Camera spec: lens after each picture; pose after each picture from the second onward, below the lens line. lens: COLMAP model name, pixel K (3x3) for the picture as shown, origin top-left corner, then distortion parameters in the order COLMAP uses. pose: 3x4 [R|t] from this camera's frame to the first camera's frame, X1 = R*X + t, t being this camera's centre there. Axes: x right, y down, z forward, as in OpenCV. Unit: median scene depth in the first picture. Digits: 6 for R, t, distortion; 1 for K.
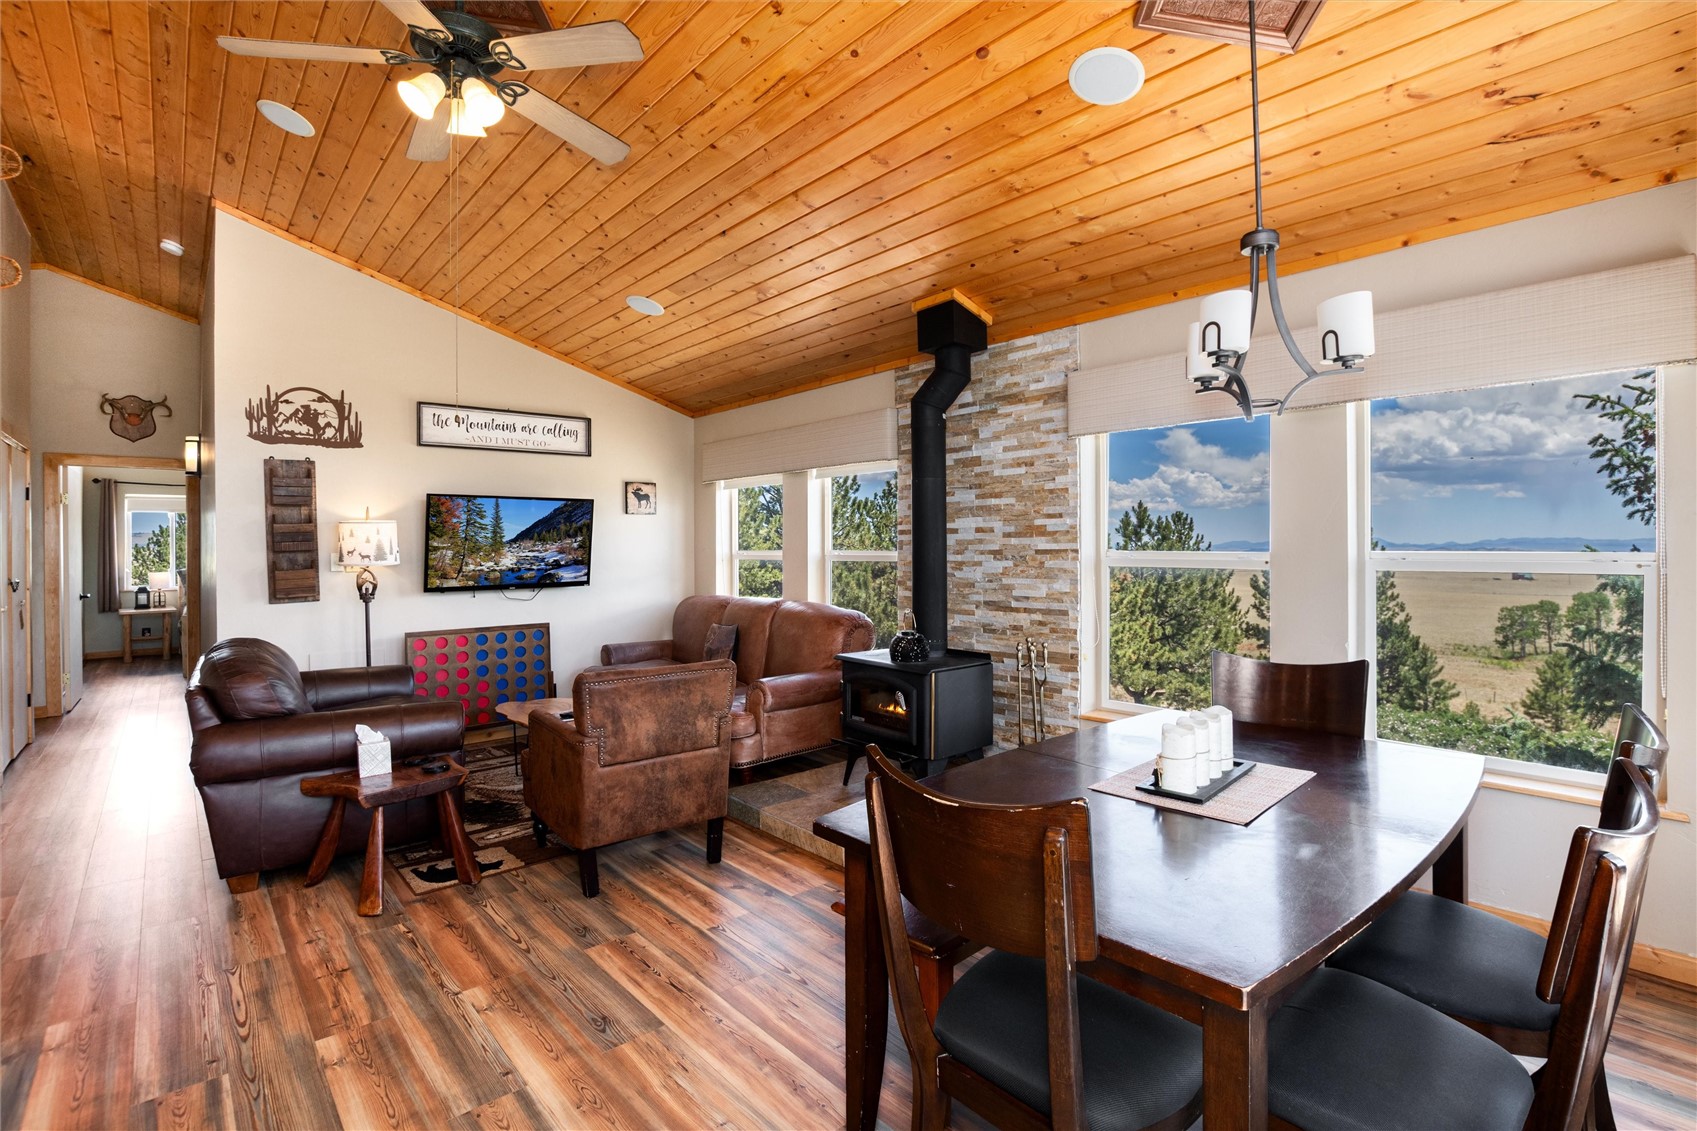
lens RADIAL K [[790.0, 0, 868.3], [0, 790.0, 545.3], [0, 0, 1]] dist [-0.026297, 0.000761]
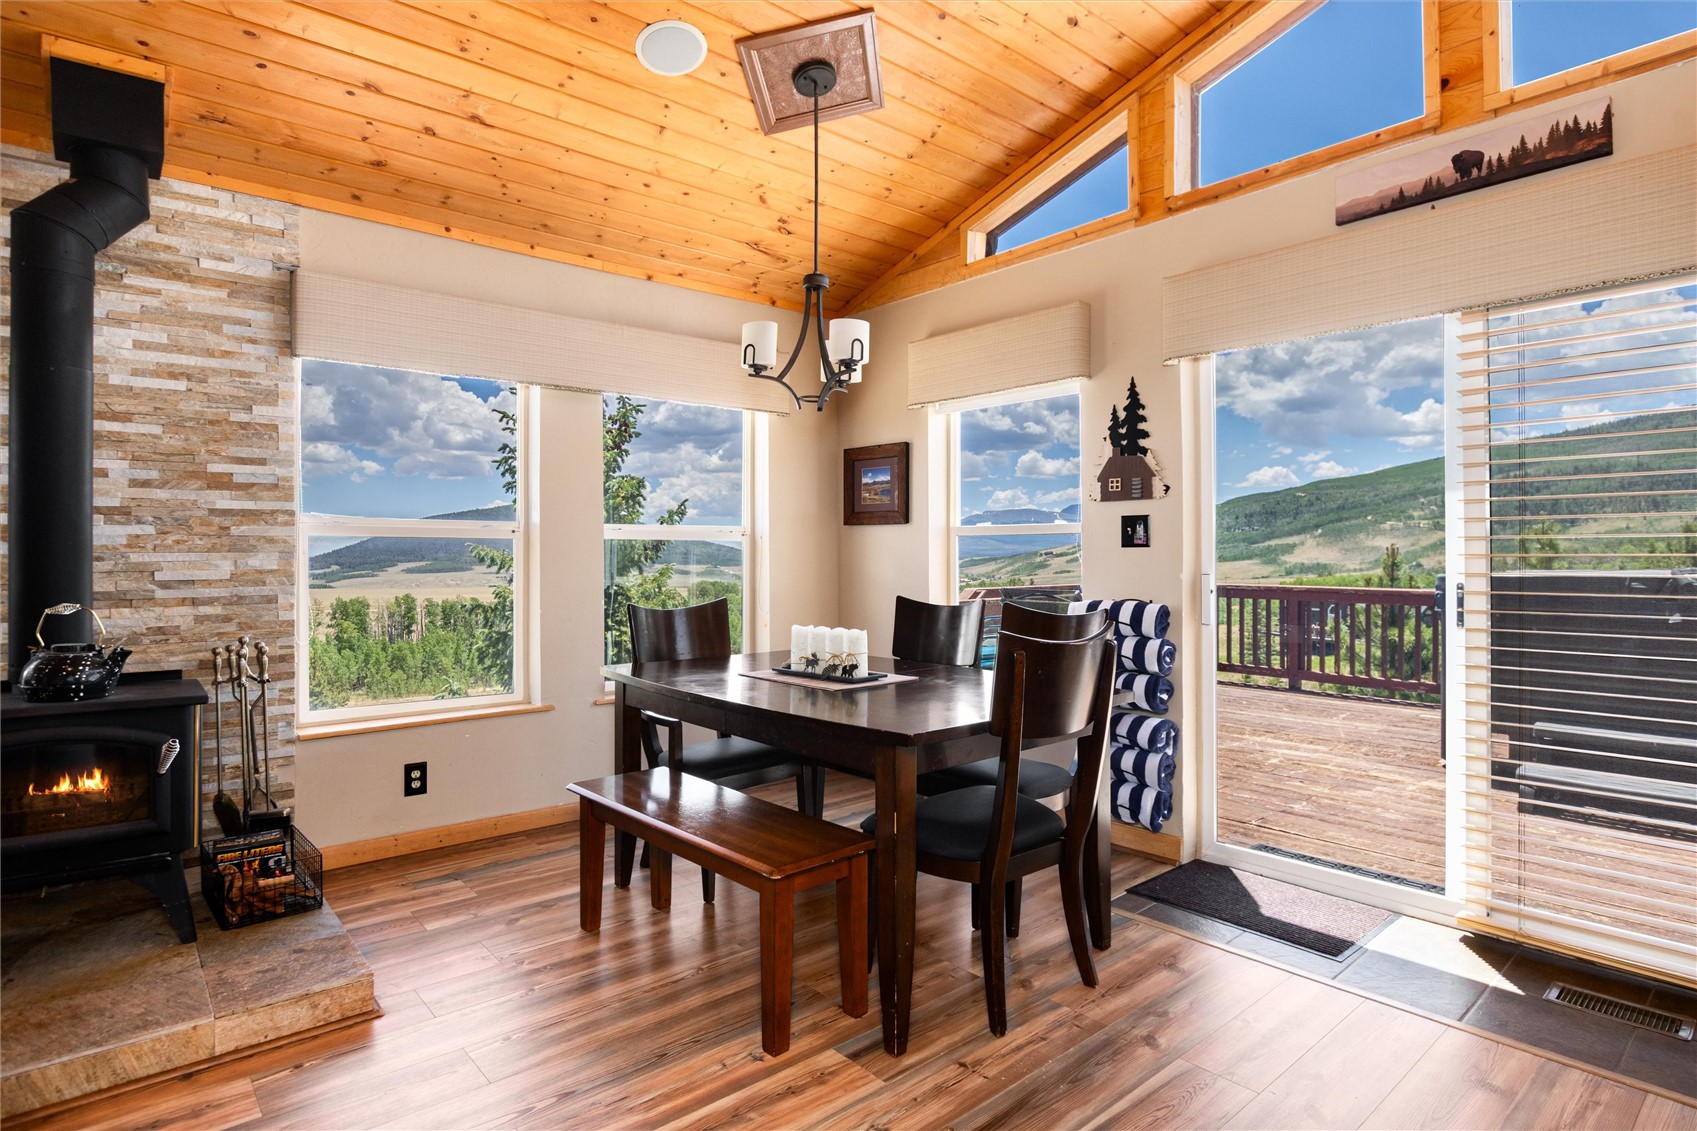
lens RADIAL K [[901.9, 0, 868.0], [0, 901.9, 554.0], [0, 0, 1]] dist [-0.024291, 0.002269]
pose [[0.018680, 0.008687, 0.999788, -0.455844], [0.002356, 0.999959, -0.008733, 0.044369], [-0.999823, 0.002518, 0.018659, 0.373332]]
